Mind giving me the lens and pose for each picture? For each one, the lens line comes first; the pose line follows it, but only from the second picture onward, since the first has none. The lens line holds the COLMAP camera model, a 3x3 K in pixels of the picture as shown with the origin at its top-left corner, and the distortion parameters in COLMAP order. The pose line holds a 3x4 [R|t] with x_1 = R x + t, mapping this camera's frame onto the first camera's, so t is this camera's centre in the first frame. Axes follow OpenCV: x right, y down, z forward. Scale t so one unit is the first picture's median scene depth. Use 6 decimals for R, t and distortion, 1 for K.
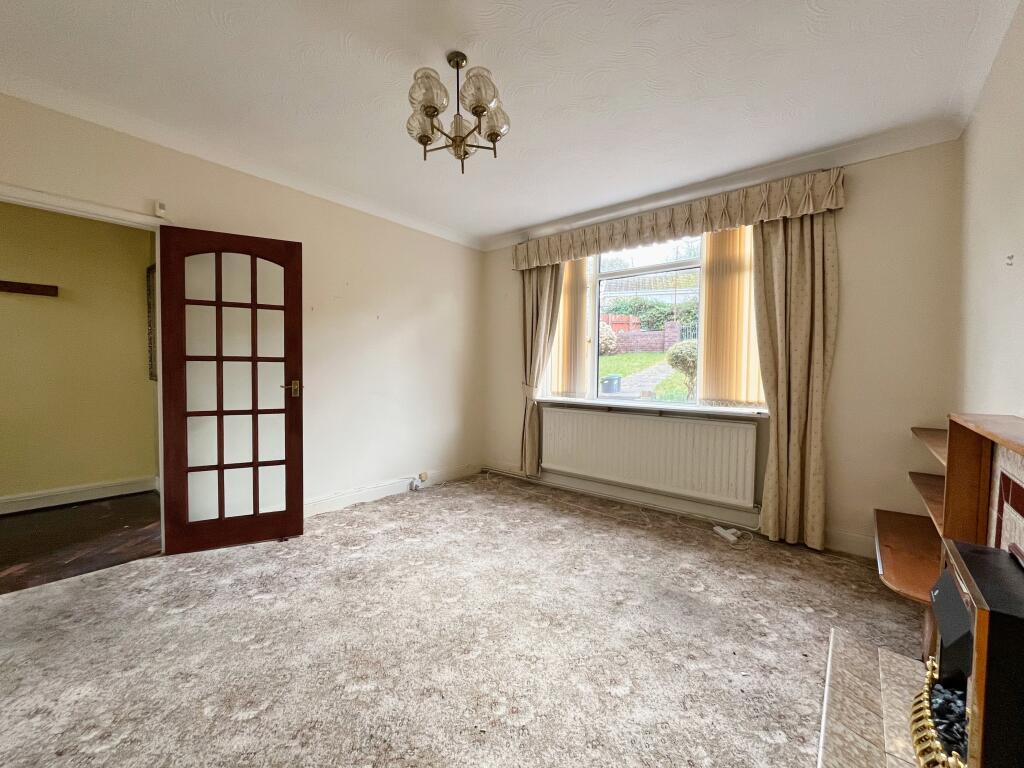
lens RADIAL K [[414.2, 0, 511.4], [0, 414.2, 381.6], [0, 0, 1]] dist [-0.006975, -0.001308]
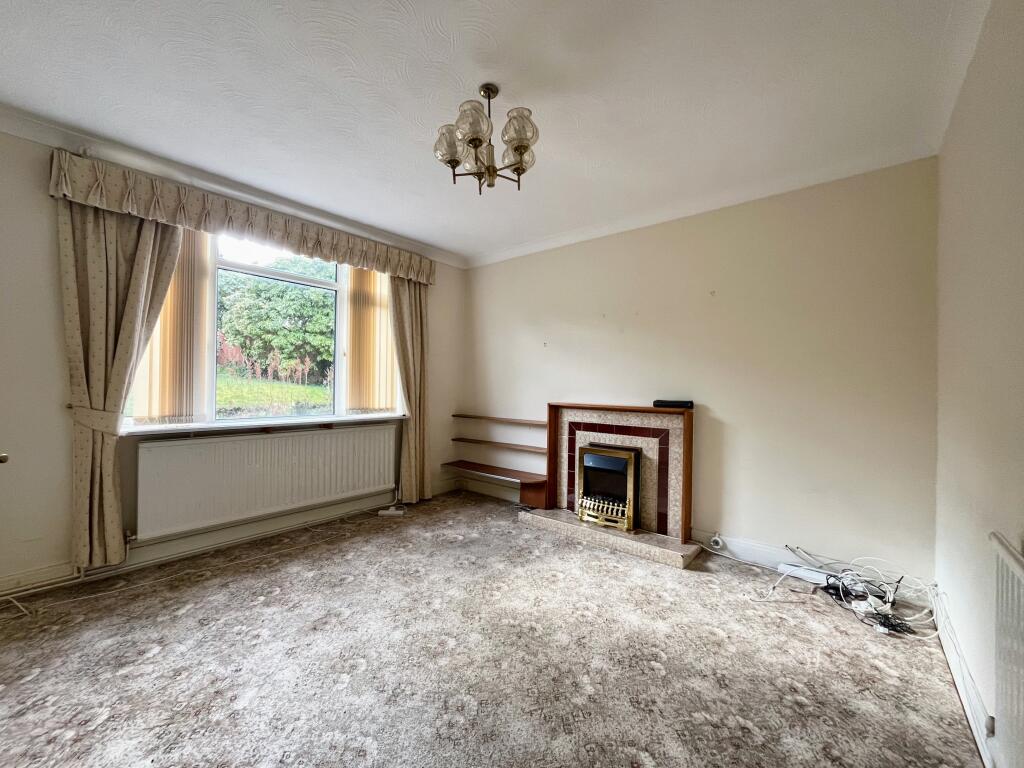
lens RADIAL K [[414.2, 0, 510.8], [0, 414.2, 383.4], [0, 0, 1]] dist [-0.006975, -0.001308]
pose [[0.003558, -0.007024, 0.999969, -0.732148], [0.017351, 0.999825, 0.006961, -0.032315], [-0.999843, 0.017325, 0.003679, 0.596907]]
